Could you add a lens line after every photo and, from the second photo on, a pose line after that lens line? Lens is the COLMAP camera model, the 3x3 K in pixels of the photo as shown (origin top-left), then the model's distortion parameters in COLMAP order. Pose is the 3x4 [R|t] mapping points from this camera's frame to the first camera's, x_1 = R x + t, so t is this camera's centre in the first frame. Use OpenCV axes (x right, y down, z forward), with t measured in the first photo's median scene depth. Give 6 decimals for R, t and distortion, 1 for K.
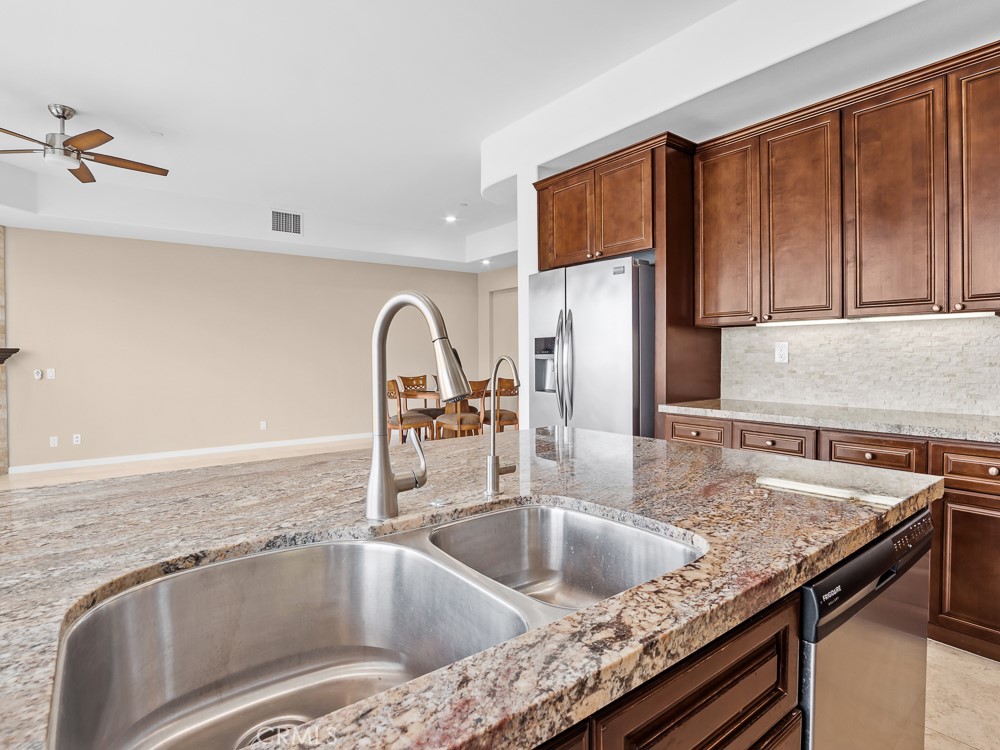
lens RADIAL K [[525.8, 0, 500.0], [0, 525.8, 375.0], [0, 0, 1]] dist [-0.027432, -0.000795]
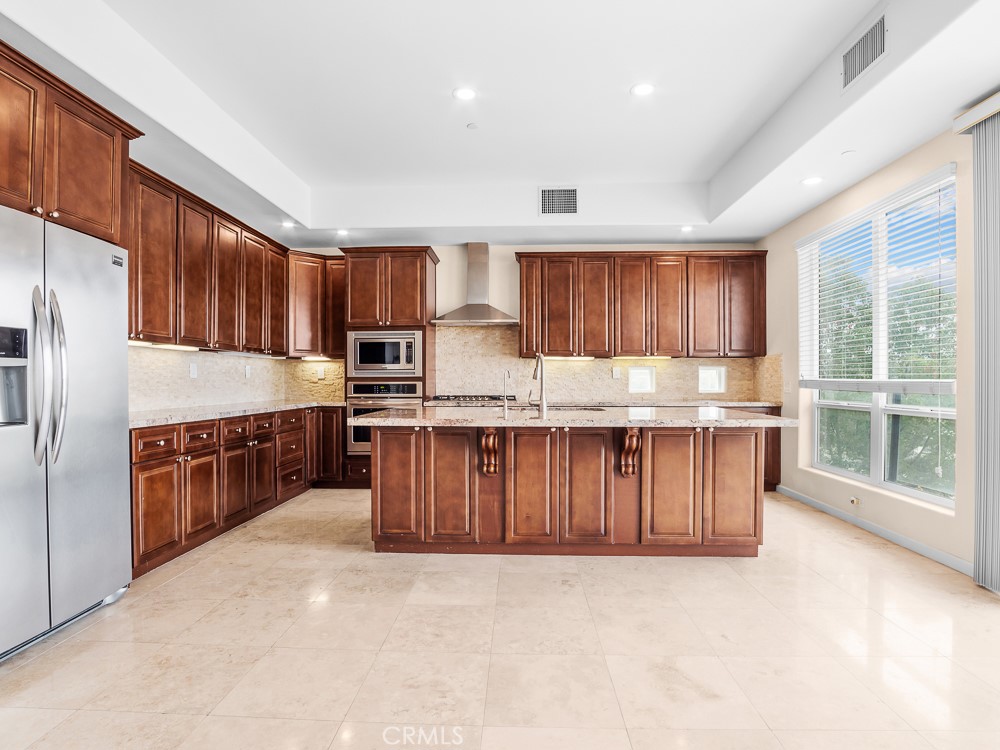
lens RADIAL K [[525.8, 0, 500.0], [0, 525.8, 375.0], [0, 0, 1]] dist [-0.027432, -0.000795]
pose [[-0.771016, 0.011184, 0.636718, -0.731764], [0.013392, 0.999909, -0.001346, -0.011087], [-0.636675, 0.007489, -0.771096, 1.187204]]
